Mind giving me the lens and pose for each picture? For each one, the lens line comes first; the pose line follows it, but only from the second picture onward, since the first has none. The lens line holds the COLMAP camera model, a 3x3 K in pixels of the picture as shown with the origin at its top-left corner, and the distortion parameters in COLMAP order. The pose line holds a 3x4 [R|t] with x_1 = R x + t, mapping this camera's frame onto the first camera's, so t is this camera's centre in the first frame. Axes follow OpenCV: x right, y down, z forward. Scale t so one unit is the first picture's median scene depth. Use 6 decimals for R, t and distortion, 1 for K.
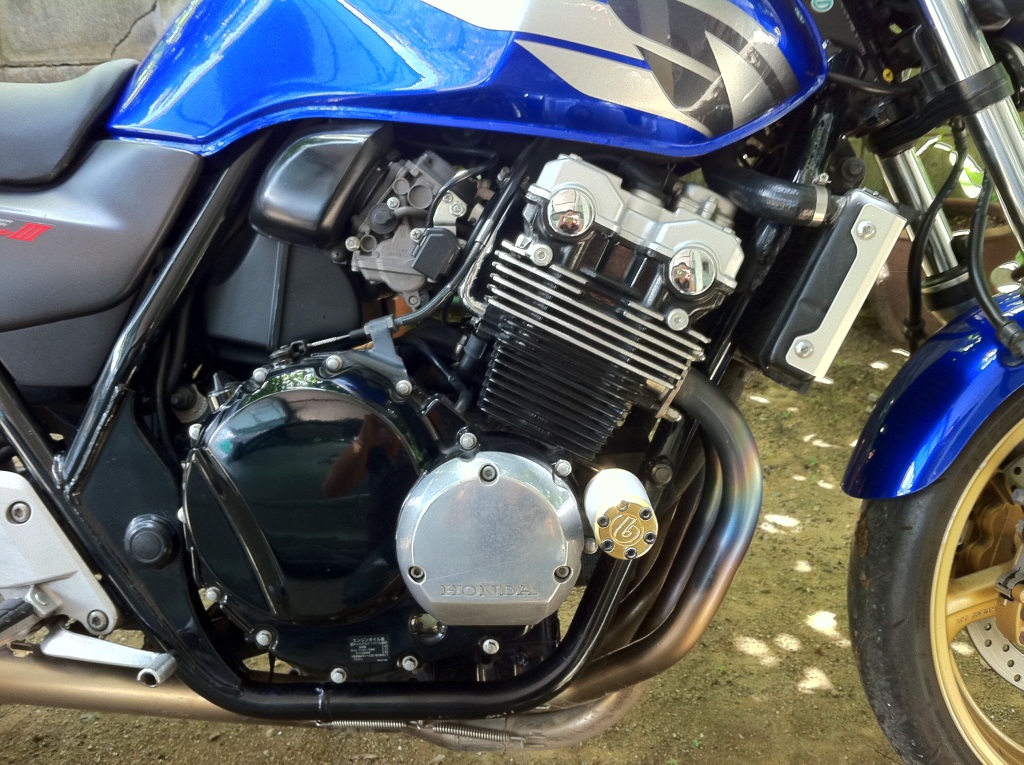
lens RADIAL K [[1006.0, 0, 510.0], [0, 1006.0, 373.6], [0, 0, 1]] dist [0.011520, -0.135794]
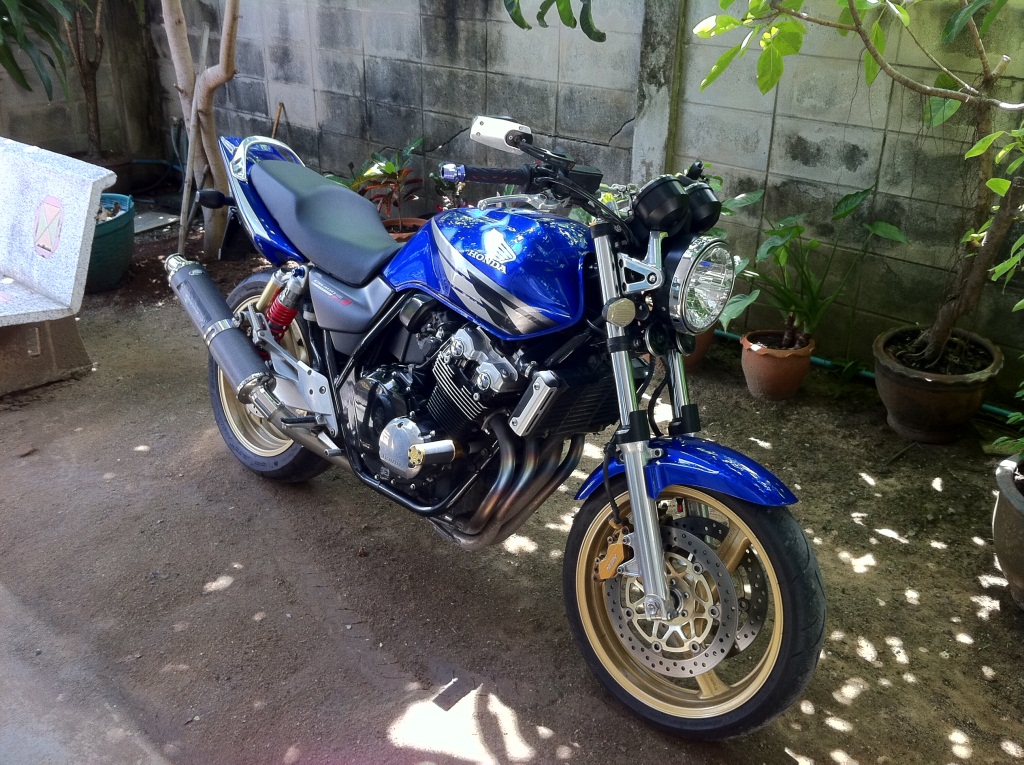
lens RADIAL K [[996.5, 0, 512.0], [0, 996.5, 382.5], [0, 0, 1]] dist [0.074827, -0.325294]
pose [[0.727805, 0.299994, -0.616687, 1.817428], [-0.251510, 0.953349, 0.166937, -0.542240], [0.637998, 0.033606, 0.769304, -0.990049]]
